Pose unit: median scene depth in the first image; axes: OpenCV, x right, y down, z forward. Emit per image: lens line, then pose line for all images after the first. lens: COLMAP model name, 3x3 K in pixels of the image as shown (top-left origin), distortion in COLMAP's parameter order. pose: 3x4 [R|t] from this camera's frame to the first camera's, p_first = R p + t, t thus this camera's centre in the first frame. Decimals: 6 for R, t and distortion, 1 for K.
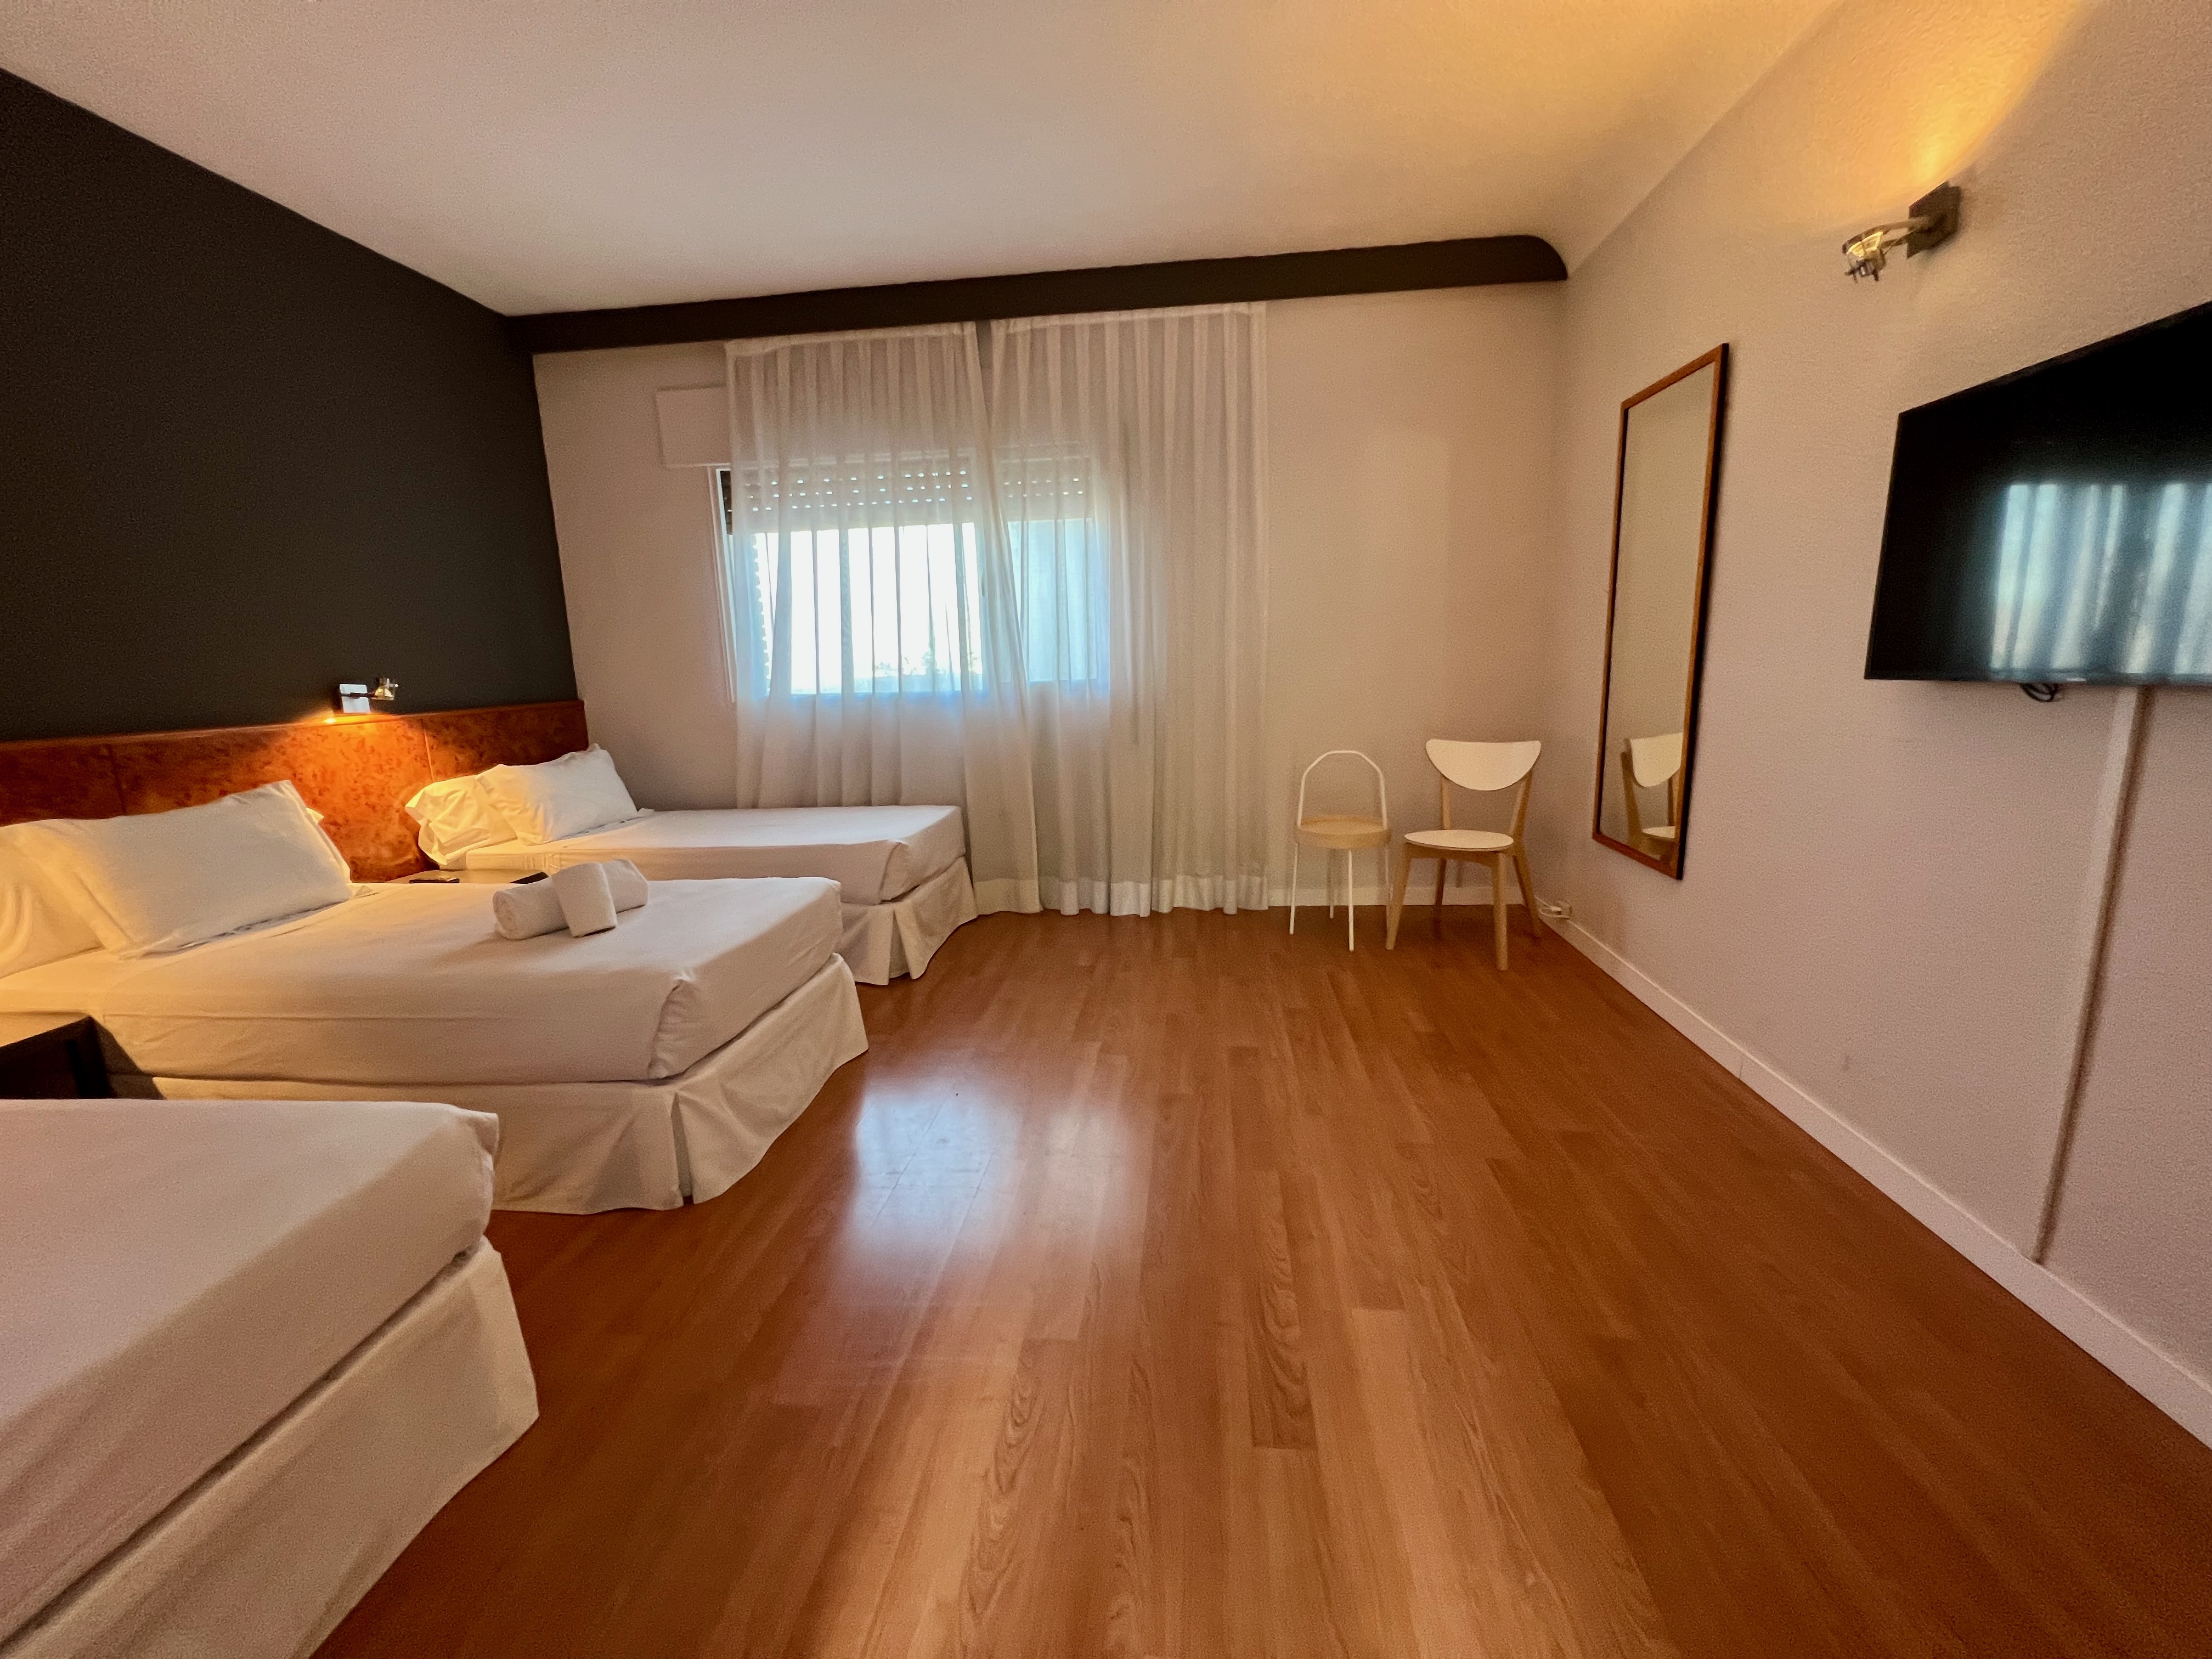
lens RADIAL K [[869.4, 0, 1112.1], [0, 869.4, 823.3], [0, 0, 1]] dist [-0.004499, 0.001724]
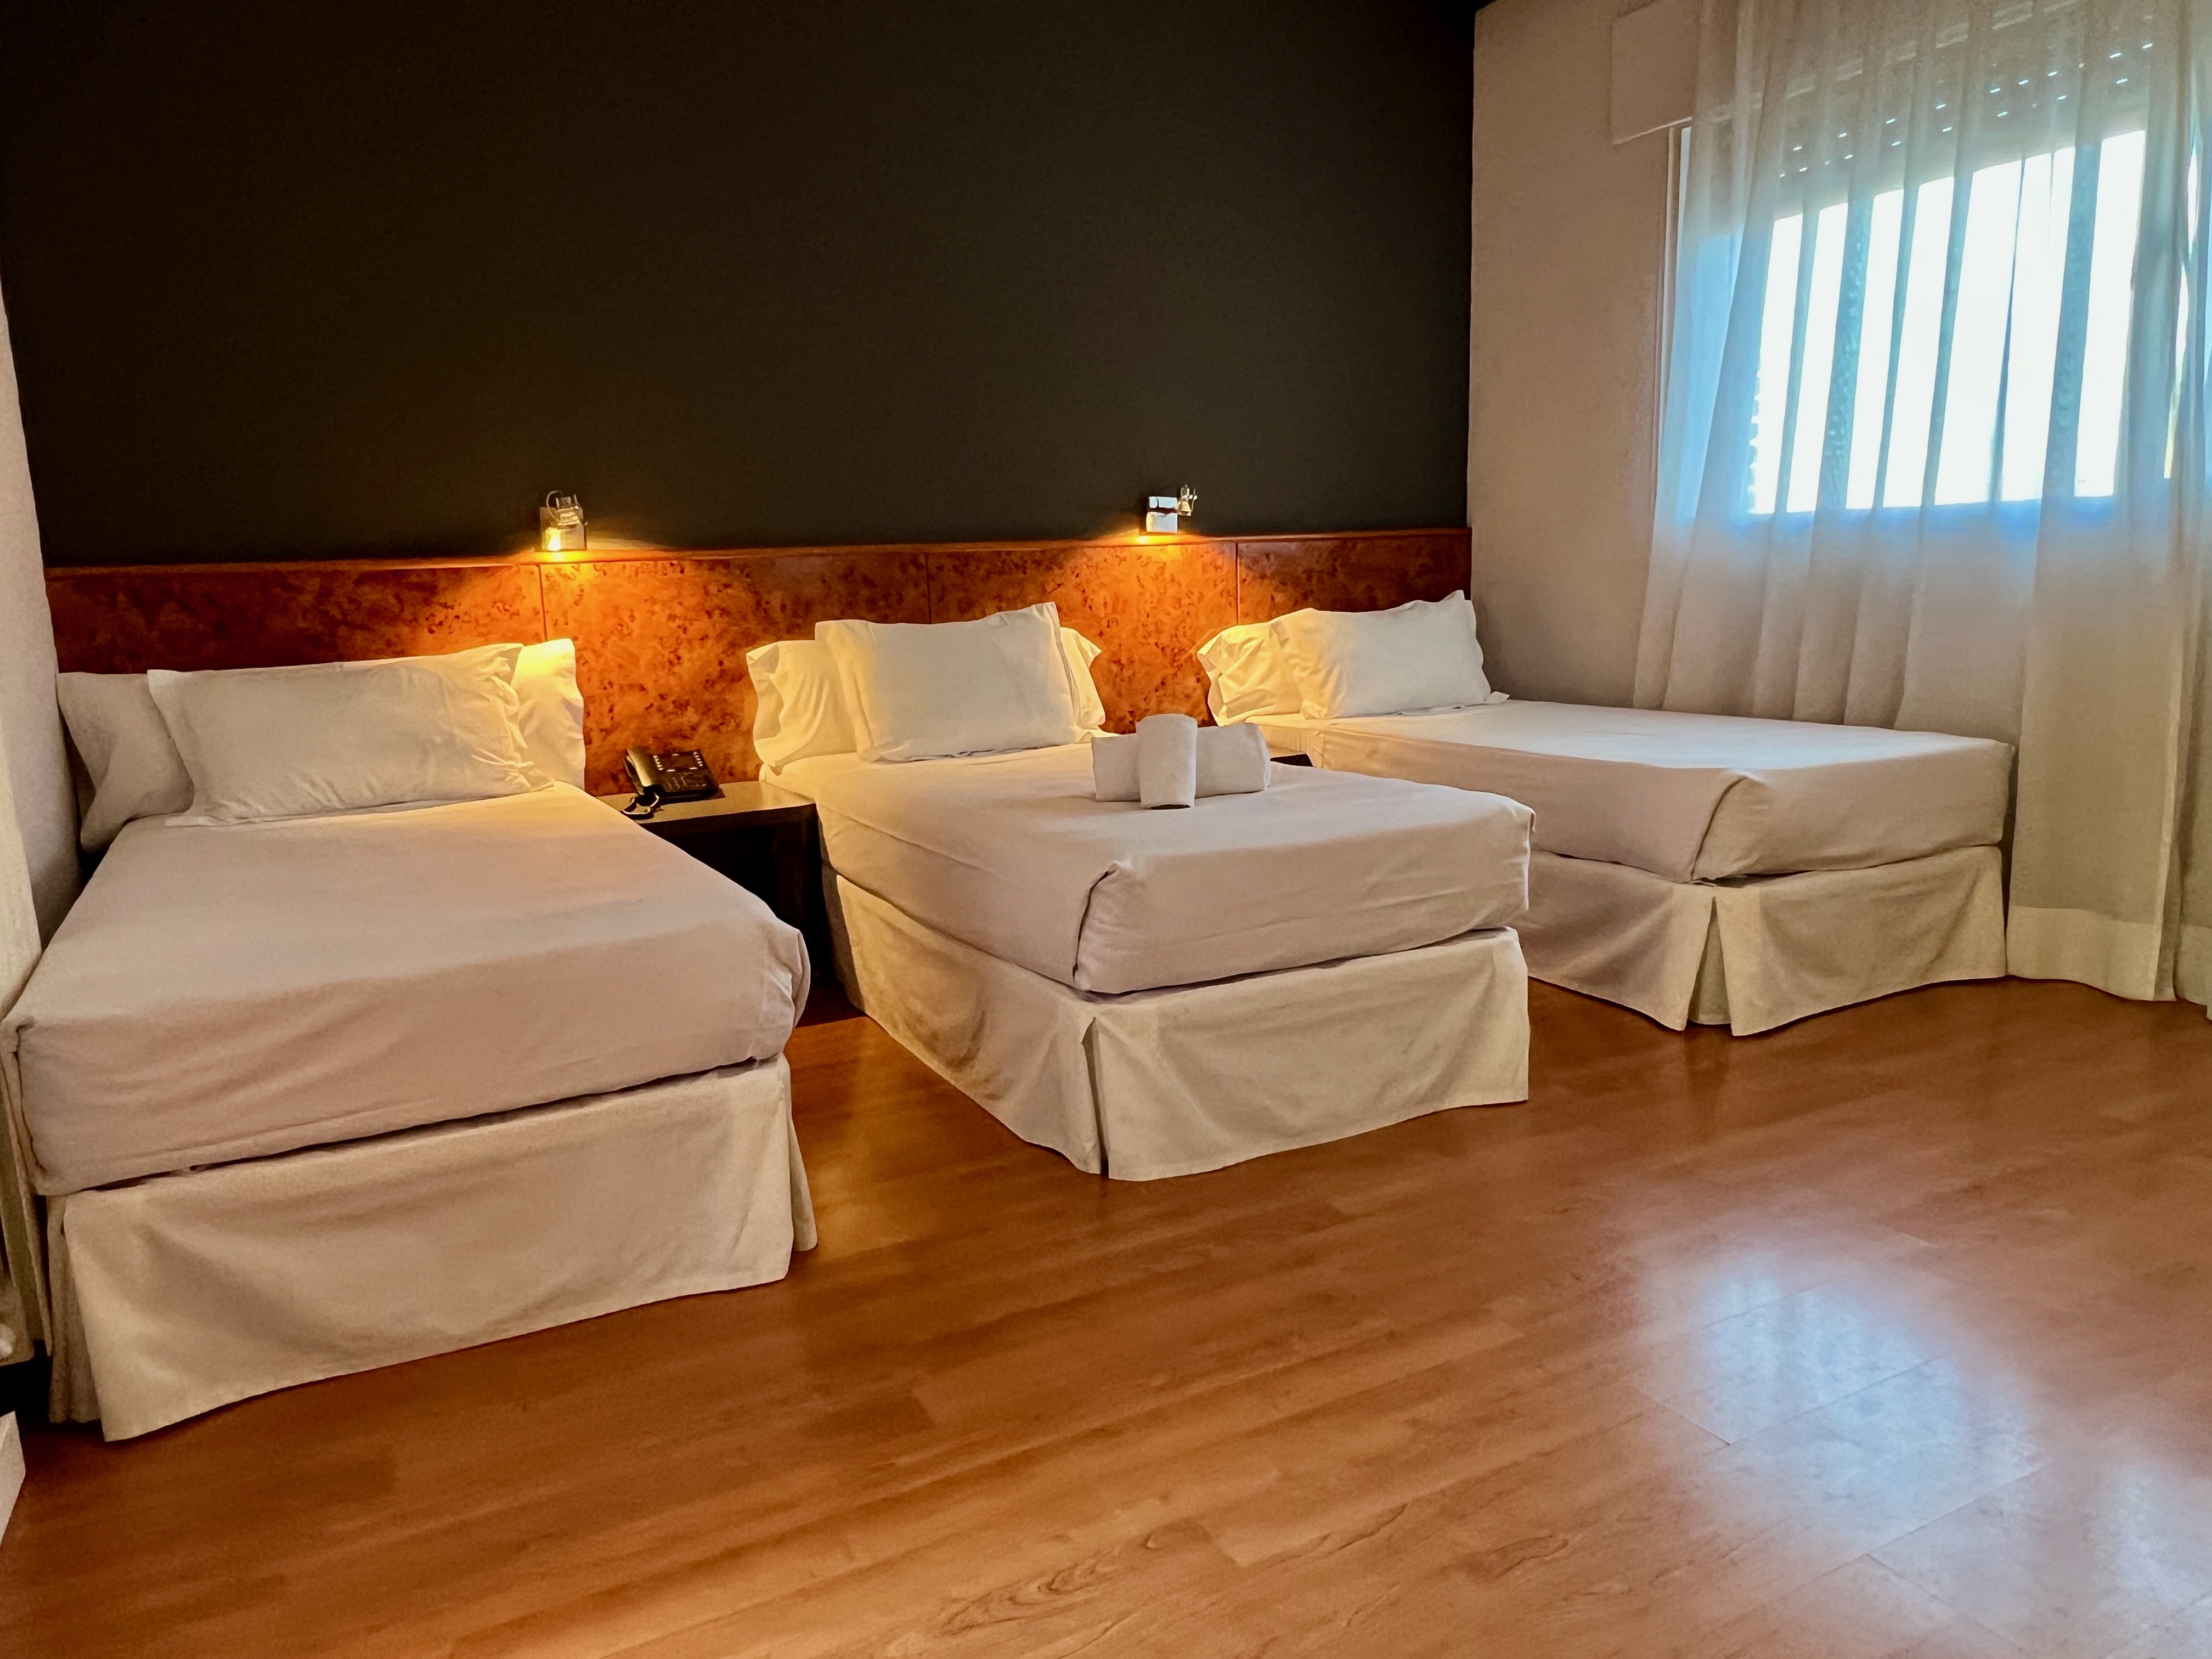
lens RADIAL K [[1507.3, 0, 1114.5], [0, 1507.3, 823.2], [0, 0, 1]] dist [-0.015765, -0.004292]
pose [[0.557898, 0.152874, -0.815708, 0.293735], [-0.135499, 0.986478, 0.092205, 0.018163], [0.818773, 0.059087, 0.571068, 0.159628]]
